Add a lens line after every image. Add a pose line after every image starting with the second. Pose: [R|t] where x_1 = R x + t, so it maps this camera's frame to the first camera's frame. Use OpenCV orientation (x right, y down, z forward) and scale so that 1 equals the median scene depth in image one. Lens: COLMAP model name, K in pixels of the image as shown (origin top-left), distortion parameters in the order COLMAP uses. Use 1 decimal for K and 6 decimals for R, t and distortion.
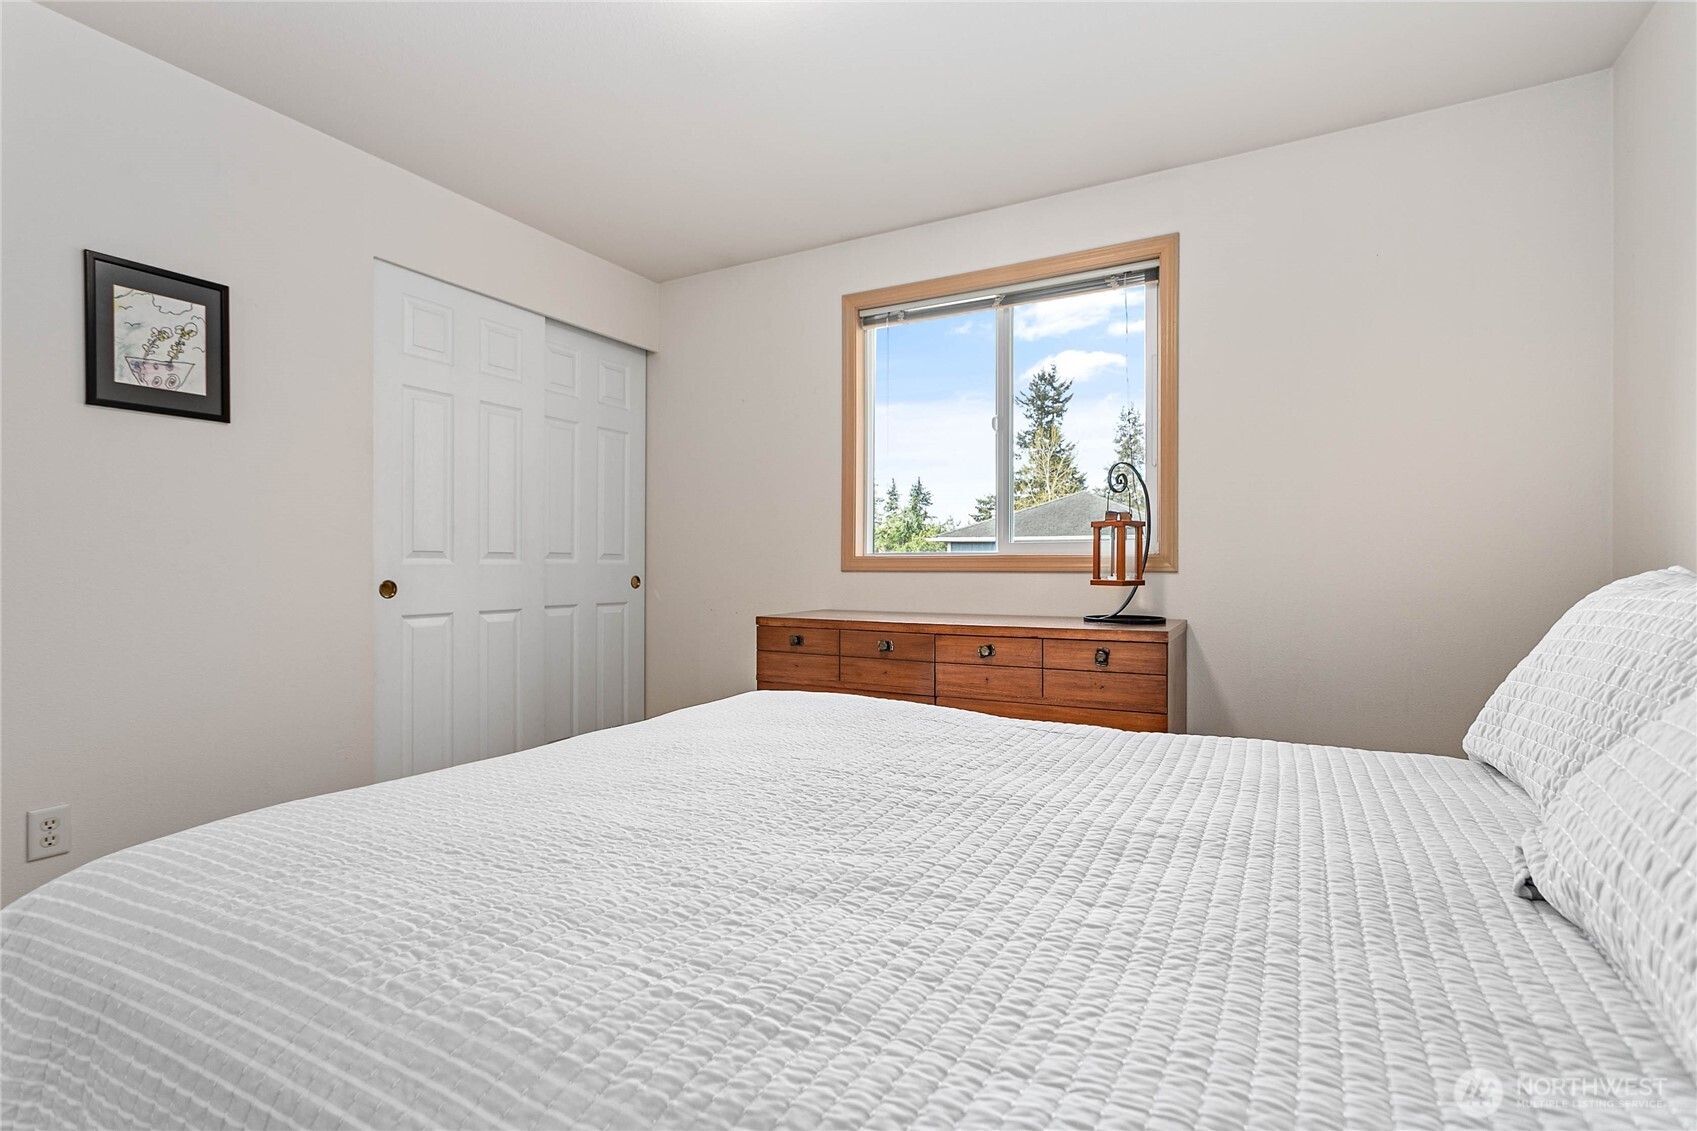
lens RADIAL K [[805.2, 0, 853.2], [0, 805.2, 556.4], [0, 0, 1]] dist [-0.002268, 0.003693]
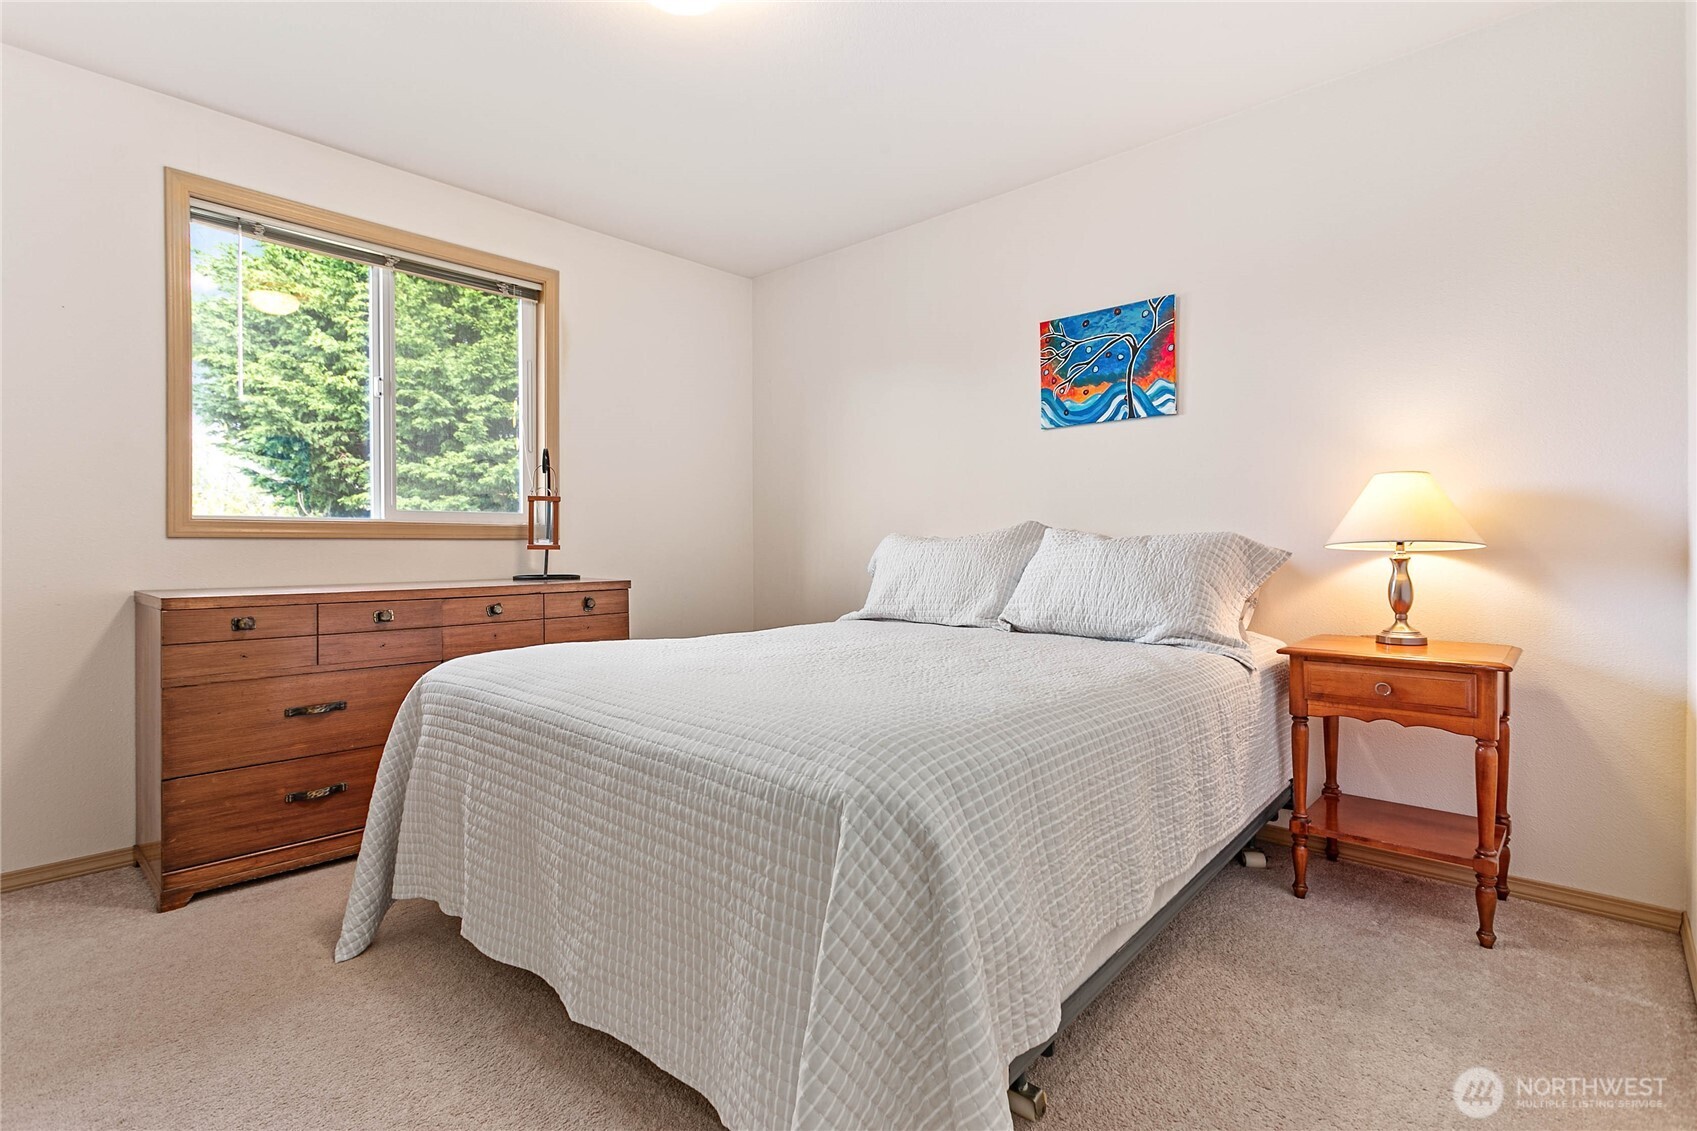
lens RADIAL K [[805.2, 0, 845.4], [0, 805.2, 557.4], [0, 0, 1]] dist [-0.002268, 0.003693]
pose [[0.238074, -0.023103, 0.970972, -0.729216], [-0.022385, 0.999321, 0.029266, 0.001799], [-0.970989, -0.028702, 0.237395, 0.246008]]
